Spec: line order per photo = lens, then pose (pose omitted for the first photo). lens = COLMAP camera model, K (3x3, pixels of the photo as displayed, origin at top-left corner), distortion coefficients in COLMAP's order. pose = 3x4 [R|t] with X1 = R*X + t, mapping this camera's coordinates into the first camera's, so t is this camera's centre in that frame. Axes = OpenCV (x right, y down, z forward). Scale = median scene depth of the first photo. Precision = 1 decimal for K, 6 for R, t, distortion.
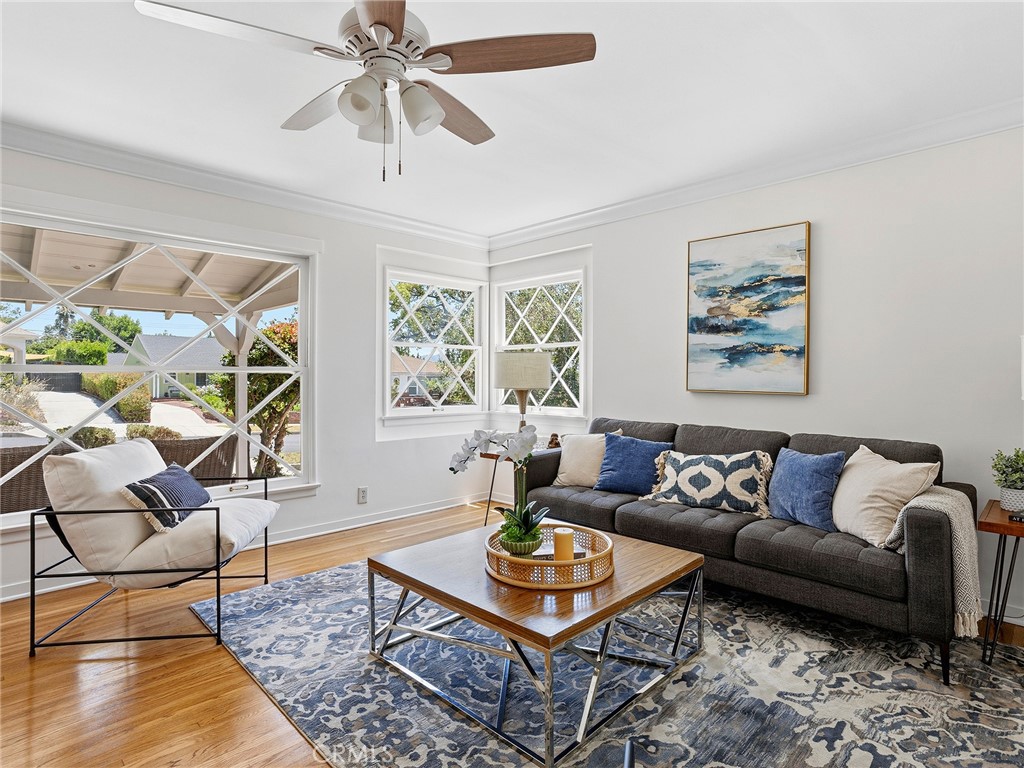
lens RADIAL K [[554.5, 0, 512.2], [0, 554.5, 374.5], [0, 0, 1]] dist [-0.054744, 0.032643]
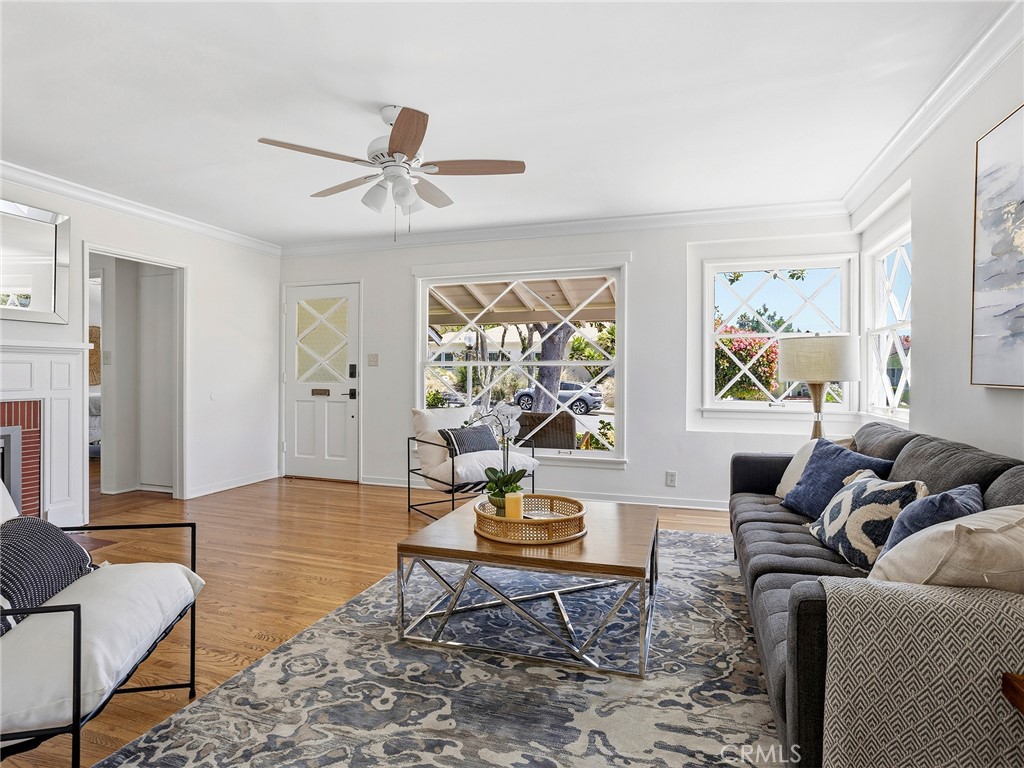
lens RADIAL K [[558.7, 0, 504.4], [0, 558.7, 374.1], [0, 0, 1]] dist [-0.054165, 0.032016]
pose [[0.438824, -0.000306, -0.898573, 0.713394], [-0.000348, 1.000000, -0.000511, 0.019387], [0.898573, 0.000537, 0.438824, 0.295432]]
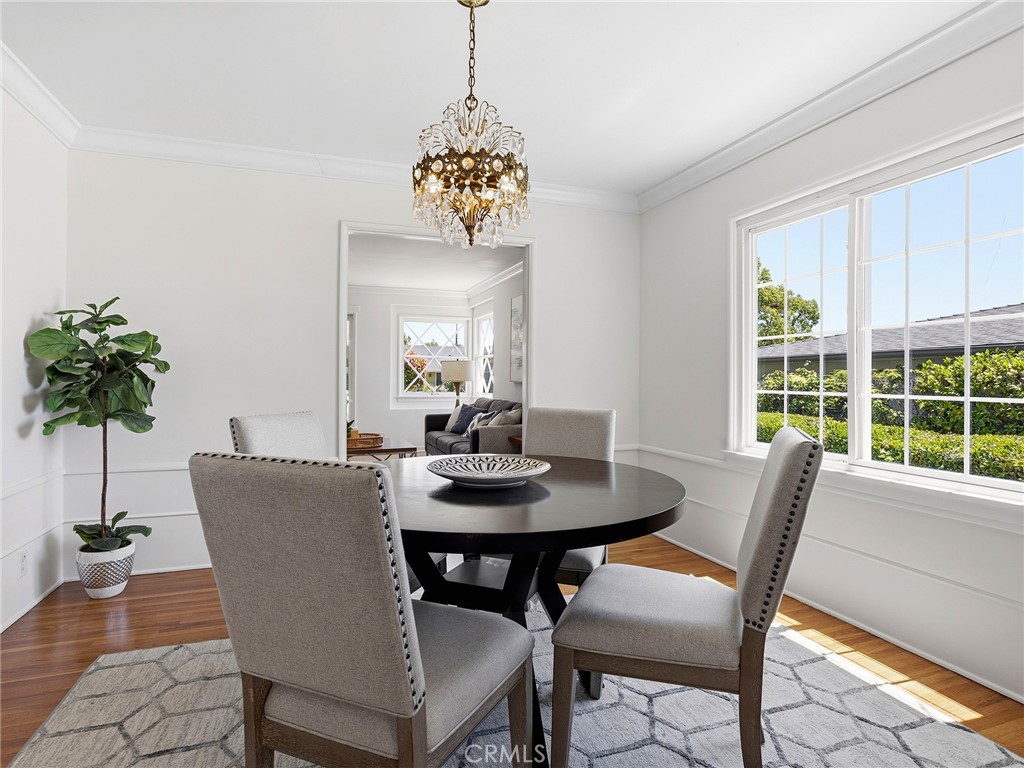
lens RADIAL K [[554.5, 0, 512.2], [0, 554.5, 374.5], [0, 0, 1]] dist [-0.054744, 0.032643]
pose [[0.903558, -0.006749, -0.428414, 1.215928], [0.003256, 0.999955, -0.008886, 0.027532], [0.428454, 0.006634, 0.903539, -0.680005]]
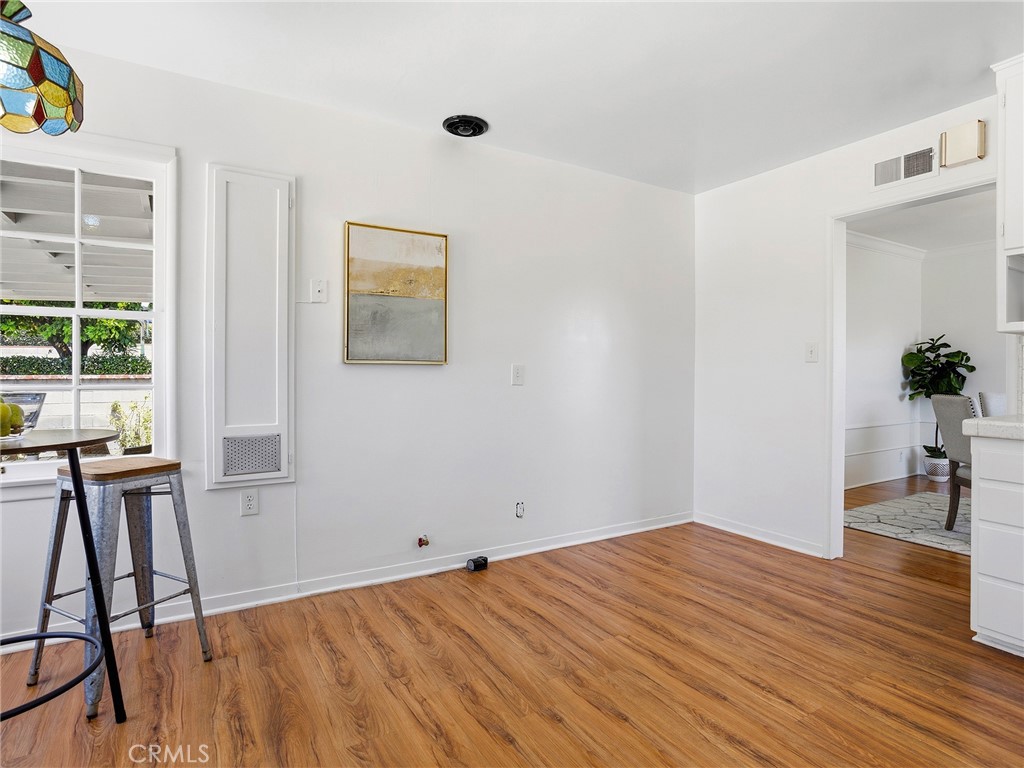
lens RADIAL K [[554.5, 0, 512.2], [0, 554.5, 374.5], [0, 0, 1]] dist [-0.054744, 0.032643]
pose [[-0.243492, -0.006639, -0.969880, 2.288342], [-0.005473, 0.999970, -0.005471, 0.038611], [0.969888, 0.003976, -0.243521, -1.081333]]
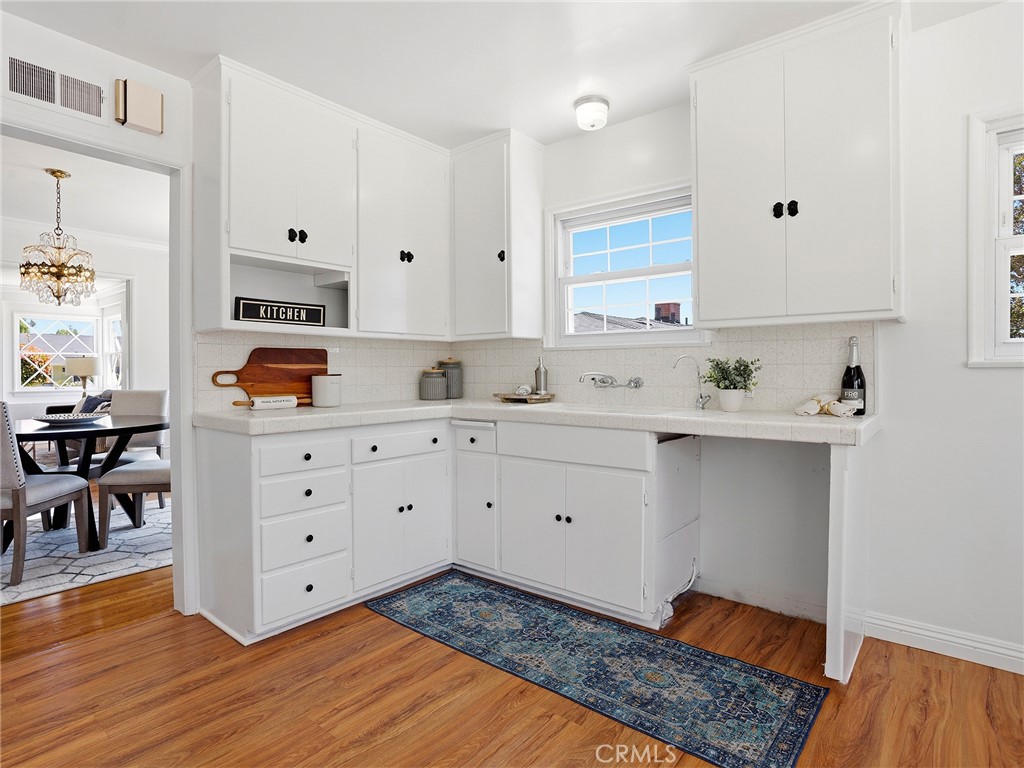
lens RADIAL K [[554.5, 0, 512.2], [0, 554.5, 374.5], [0, 0, 1]] dist [-0.054744, 0.032643]
pose [[0.995199, -0.012953, 0.097014, 1.745008], [0.012260, 0.999895, 0.007734, 0.033316], [-0.097104, -0.006507, 0.995253, -1.376170]]
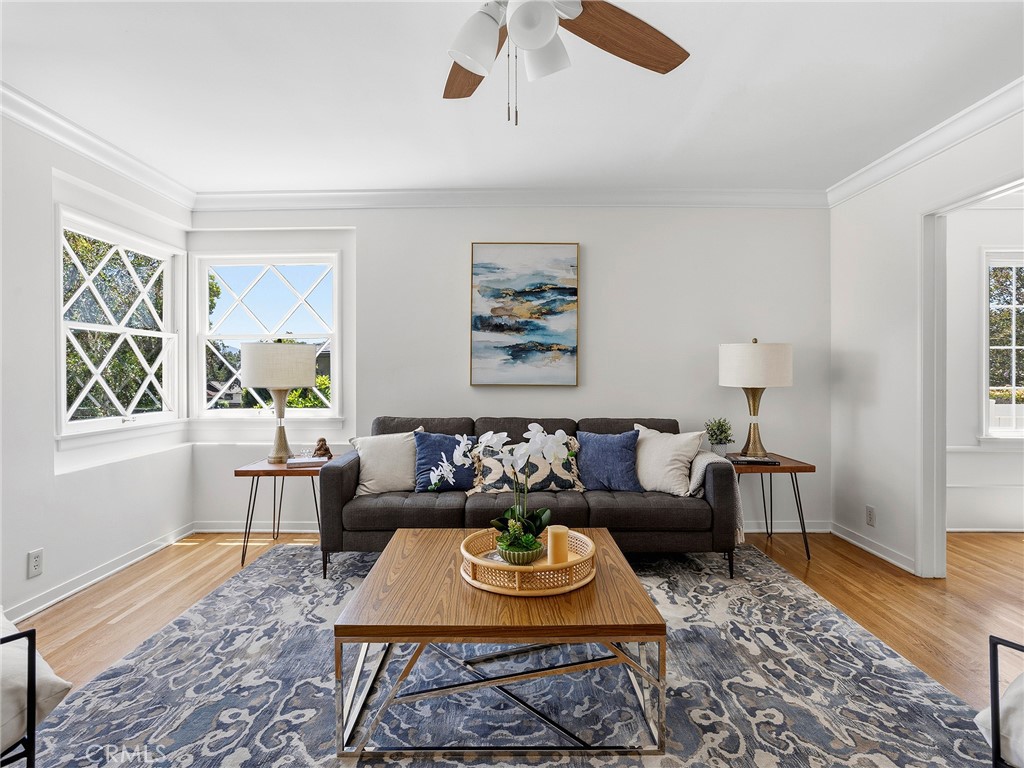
lens RADIAL K [[554.5, 0, 512.2], [0, 554.5, 374.5], [0, 0, 1]] dist [-0.054744, 0.032643]
pose [[0.704268, -0.008026, 0.709889, -0.416361], [0.002880, 0.999960, 0.008449, 0.000028], [-0.709929, -0.003906, 0.704263, 0.230490]]
